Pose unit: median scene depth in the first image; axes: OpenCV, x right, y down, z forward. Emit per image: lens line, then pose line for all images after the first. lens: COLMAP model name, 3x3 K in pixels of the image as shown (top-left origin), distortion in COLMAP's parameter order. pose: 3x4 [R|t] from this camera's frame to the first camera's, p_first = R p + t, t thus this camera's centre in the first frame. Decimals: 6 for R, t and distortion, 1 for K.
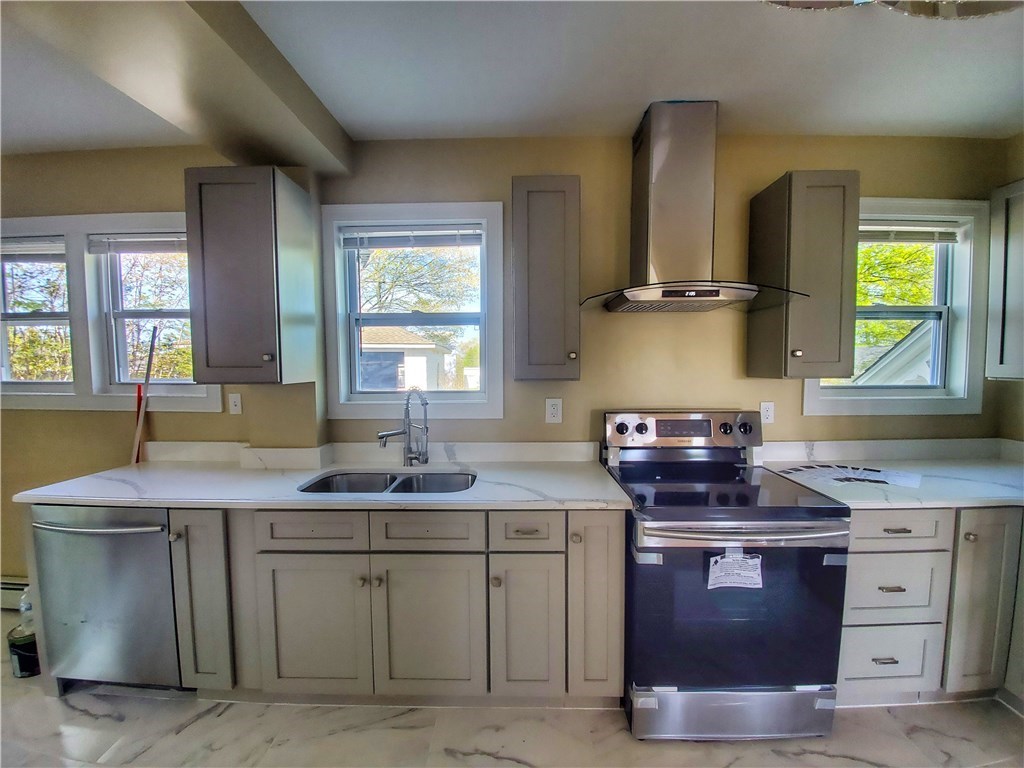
lens RADIAL K [[404.5, 0, 508.8], [0, 404.5, 384.6], [0, 0, 1]] dist [-0.002389, -0.008478]
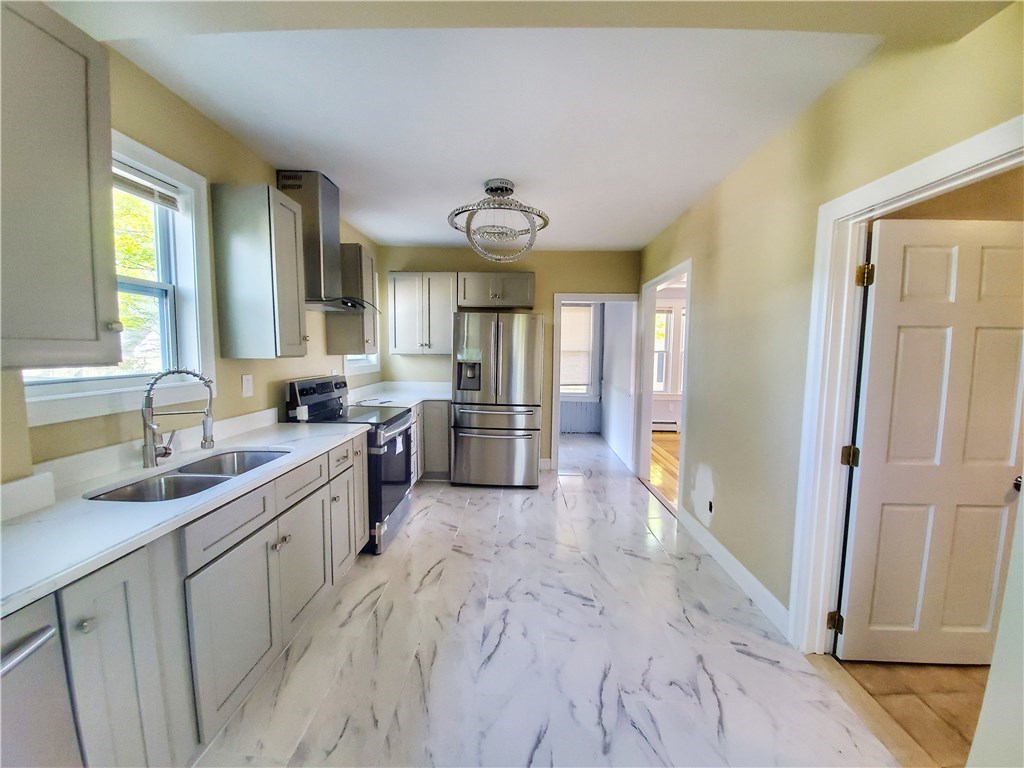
lens RADIAL K [[404.5, 0, 514.5], [0, 404.5, 383.0], [0, 0, 1]] dist [-0.002389, -0.008478]
pose [[-0.011542, -0.073995, 0.997192, -1.220028], [0.046842, 0.996123, 0.074458, 0.009863], [-0.998836, 0.047569, -0.008032, 0.319291]]
